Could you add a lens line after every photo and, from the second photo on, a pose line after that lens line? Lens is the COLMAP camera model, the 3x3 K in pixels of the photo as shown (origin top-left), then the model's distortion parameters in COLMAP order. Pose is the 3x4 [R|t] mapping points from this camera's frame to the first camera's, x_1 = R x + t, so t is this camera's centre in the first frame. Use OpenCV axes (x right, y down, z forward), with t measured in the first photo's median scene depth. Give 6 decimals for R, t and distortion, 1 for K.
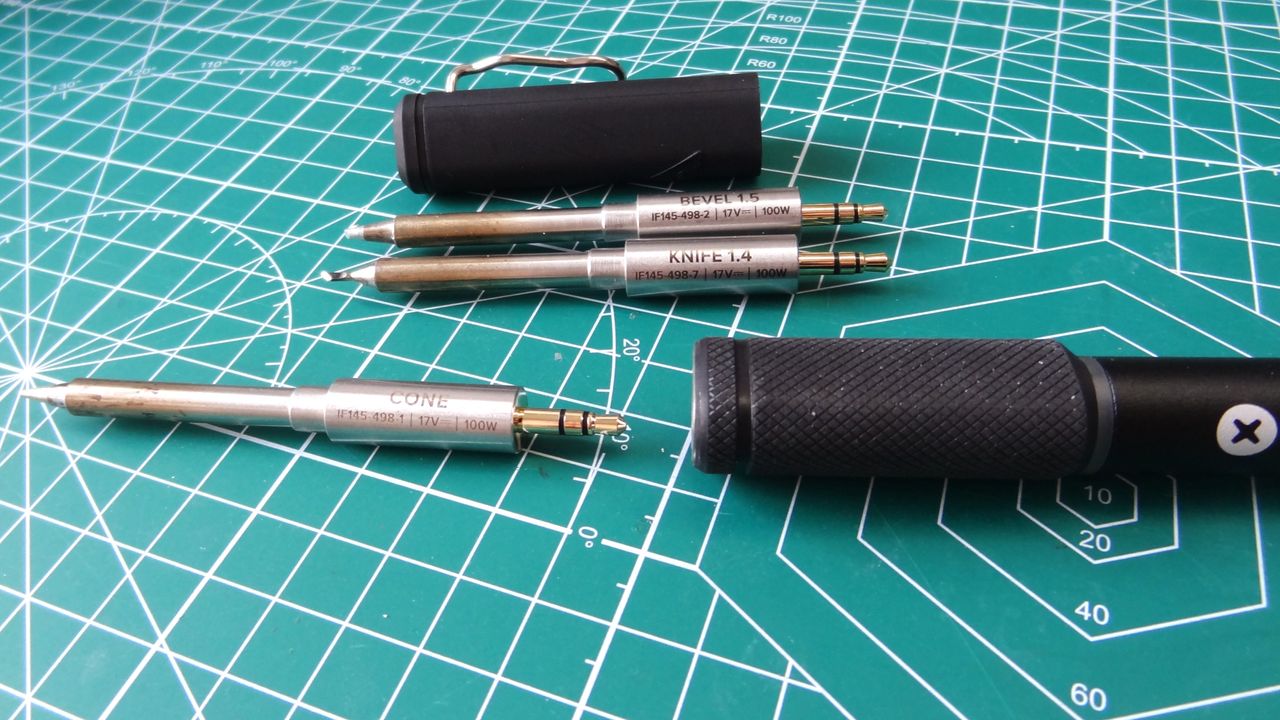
lens RADIAL K [[933.4, 0, 563.7], [0, 933.4, 345.7], [0, 0, 1]] dist [-0.006854, 0.004002]
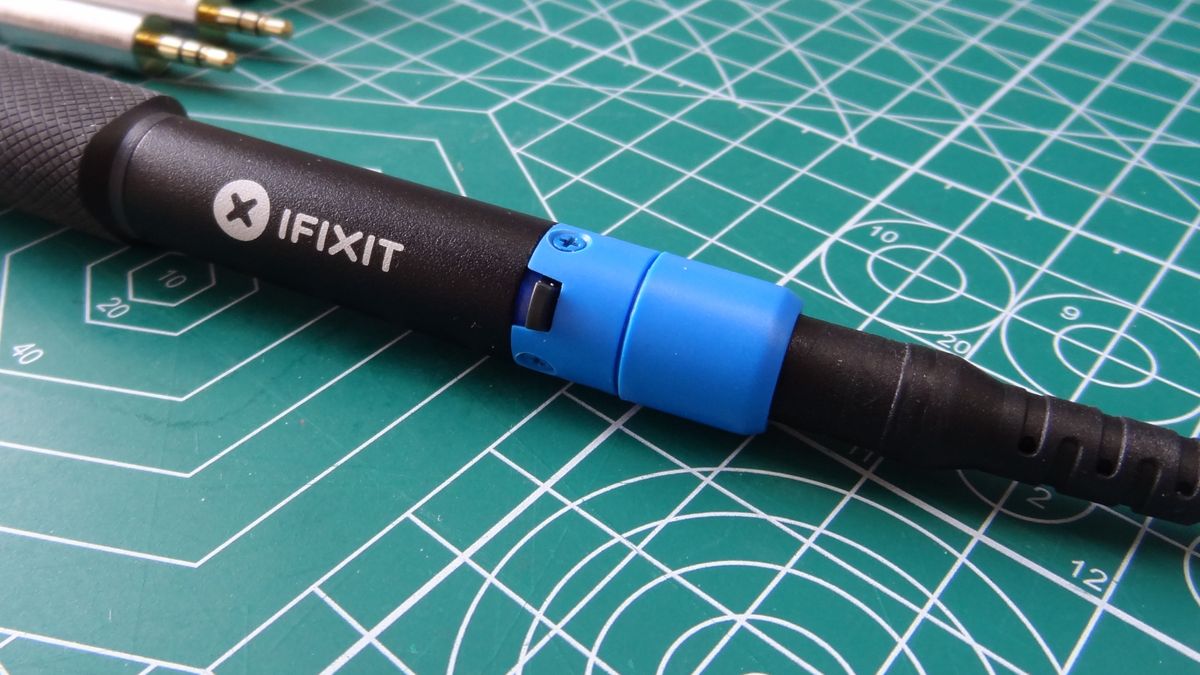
lens RADIAL K [[1037.9, 0, 502.6], [0, 1037.9, 267.7], [0, 0, 1]] dist [-0.008986, 0.000622]
pose [[0.928500, 0.281497, -0.242172, 0.839201], [-0.311757, 0.945243, -0.096556, 0.111415], [0.201731, 0.165151, 0.965417, 0.075517]]
